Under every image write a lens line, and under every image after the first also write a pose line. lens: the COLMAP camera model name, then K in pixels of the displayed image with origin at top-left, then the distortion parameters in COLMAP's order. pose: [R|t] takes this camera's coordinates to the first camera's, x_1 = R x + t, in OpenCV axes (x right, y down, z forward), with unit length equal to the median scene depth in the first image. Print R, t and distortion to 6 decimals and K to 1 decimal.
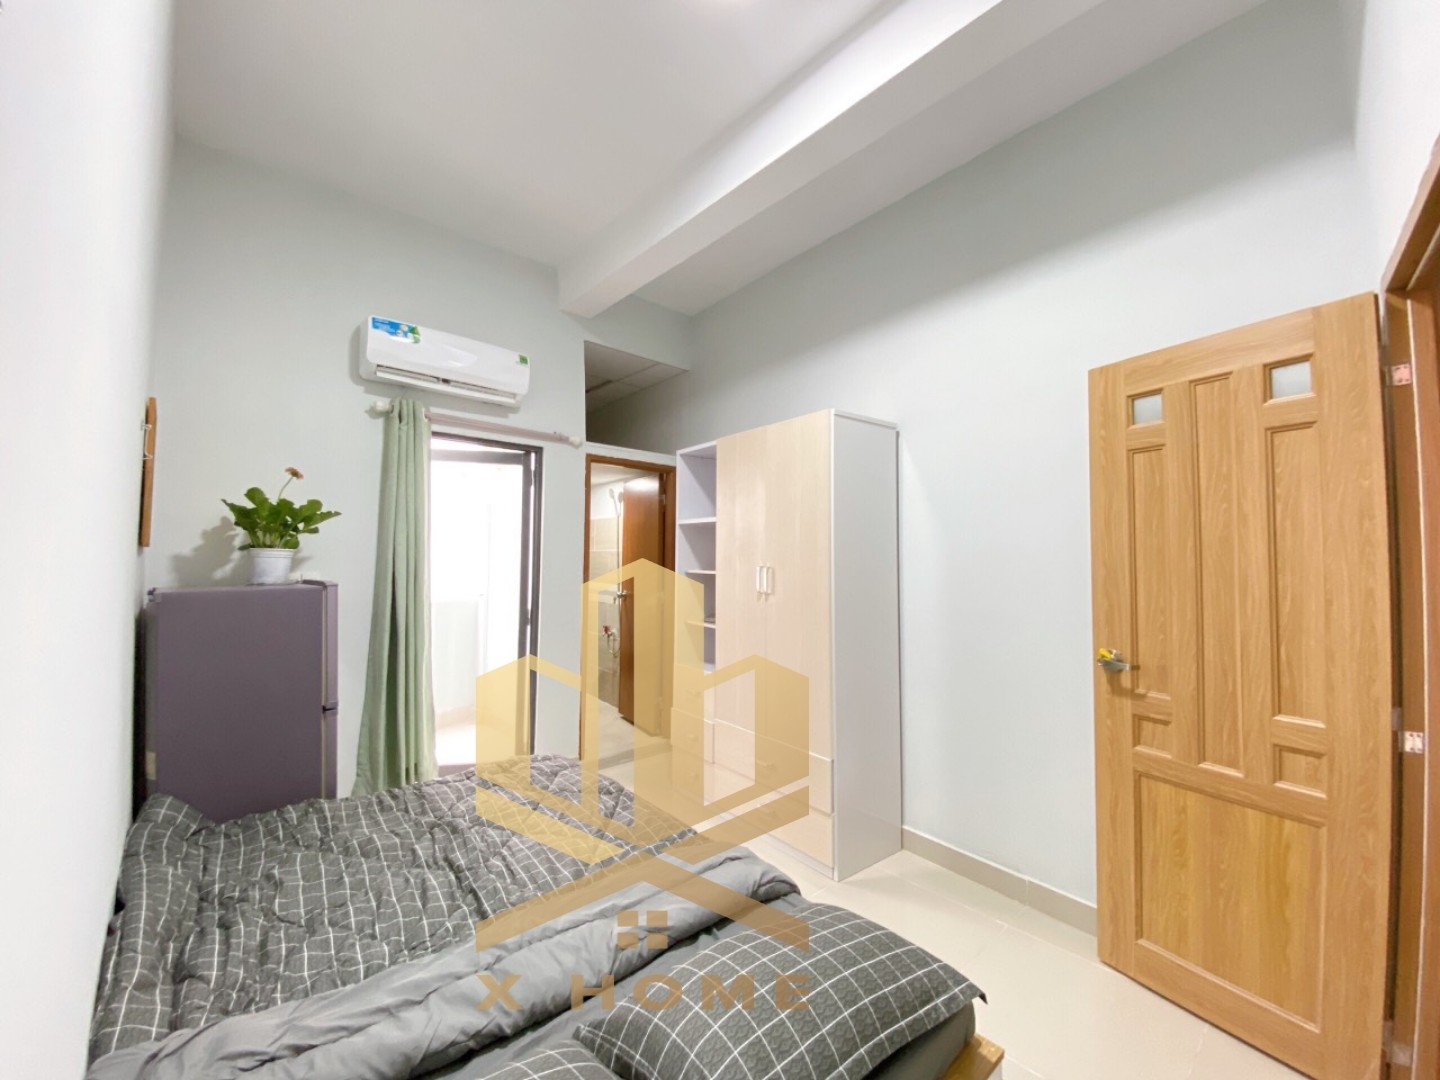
lens RADIAL K [[599.3, 0, 720.0], [0, 599.3, 540.0], [0, 0, 1]] dist [0.000561, -0.014336]
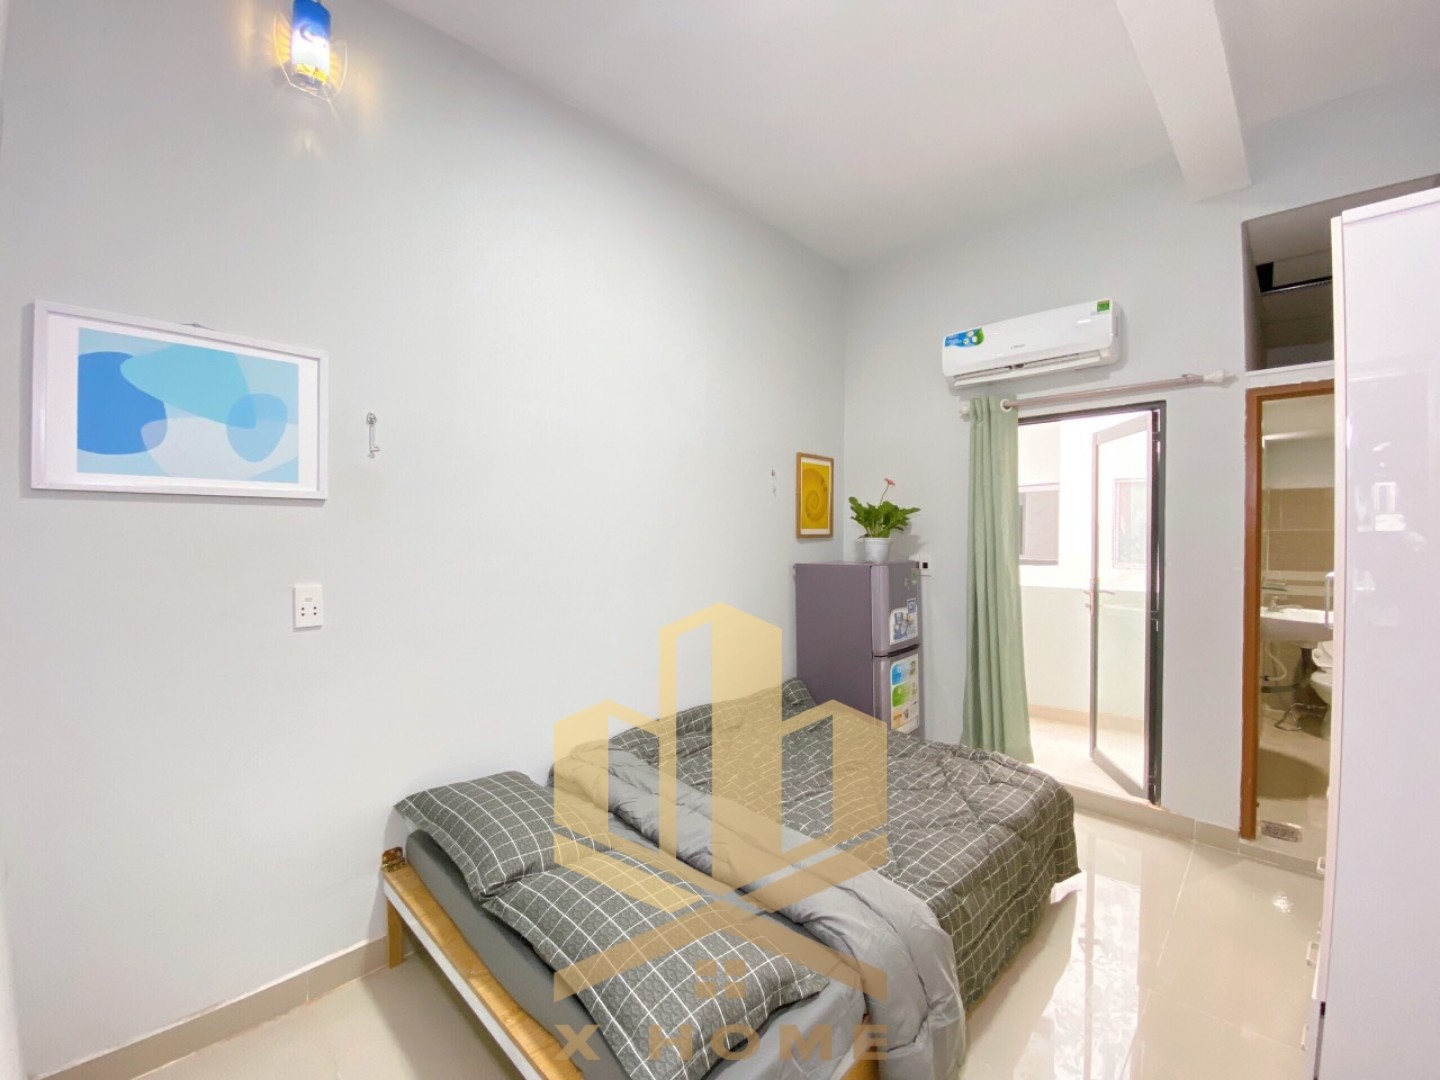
lens RADIAL K [[580.0, 0, 696.8], [0, 580.0, 536.1], [0, 0, 1]] dist [0.000400, -0.000467]
pose [[0.047912, -0.006108, -0.998833, 0.505102], [0.041435, 0.999133, -0.004122, -0.001347], [0.997992, -0.041189, 0.048123, 0.430528]]
